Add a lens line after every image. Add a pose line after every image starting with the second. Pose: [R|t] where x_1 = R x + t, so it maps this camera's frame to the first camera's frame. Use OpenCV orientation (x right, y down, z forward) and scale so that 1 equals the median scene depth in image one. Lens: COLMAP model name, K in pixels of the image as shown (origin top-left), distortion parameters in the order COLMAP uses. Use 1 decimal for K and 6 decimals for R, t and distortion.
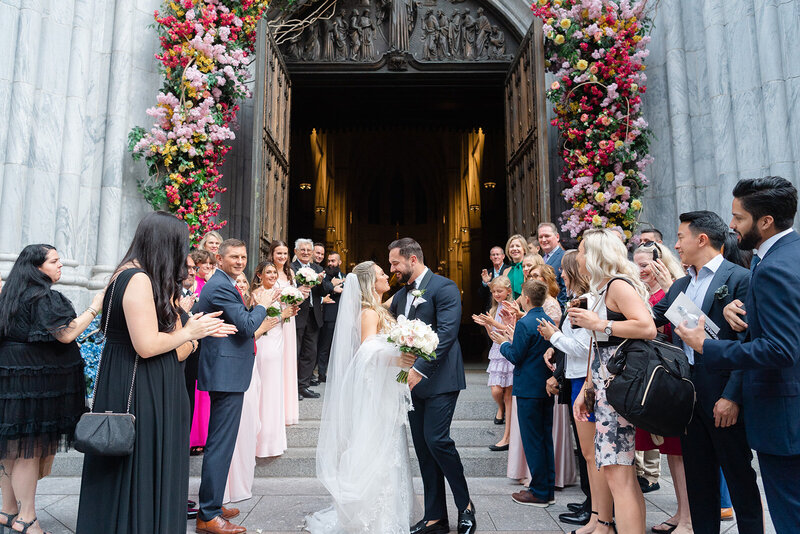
lens RADIAL K [[579.8, 0, 400.0], [0, 579.8, 253.9], [0, 0, 1]] dist [-0.009056, -0.007992]
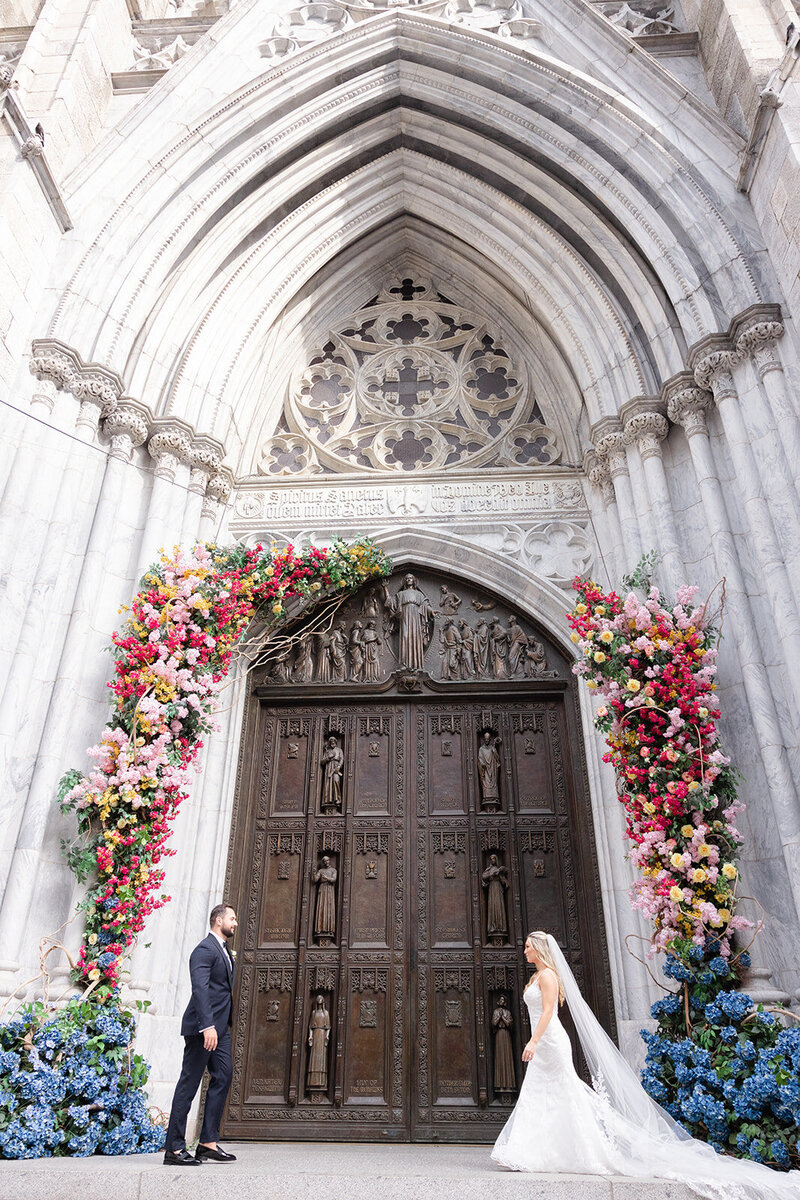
lens RADIAL K [[836.5, 0, 395.4], [0, 836.5, 600.1], [0, 0, 1]] dist [-0.001907, 0.003723]
pose [[0.997577, -0.024540, -0.065093, 0.067664], [-0.002813, 0.920720, -0.390213, 0.011611], [0.069508, 0.389451, 0.918421, -0.113607]]
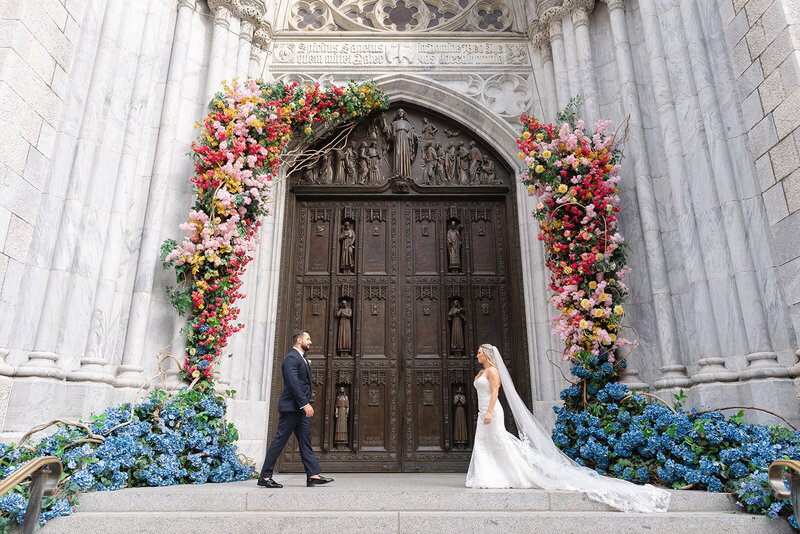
lens RADIAL K [[555.3, 0, 401.1], [0, 555.3, 259.9], [0, 0, 1]] dist [0.007758, -0.008451]
pose [[0.999954, 0.004049, 0.008658, -0.015578], [-0.002346, 0.982090, -0.188398, 0.021153], [-0.009266, 0.188370, 0.982055, -0.054775]]
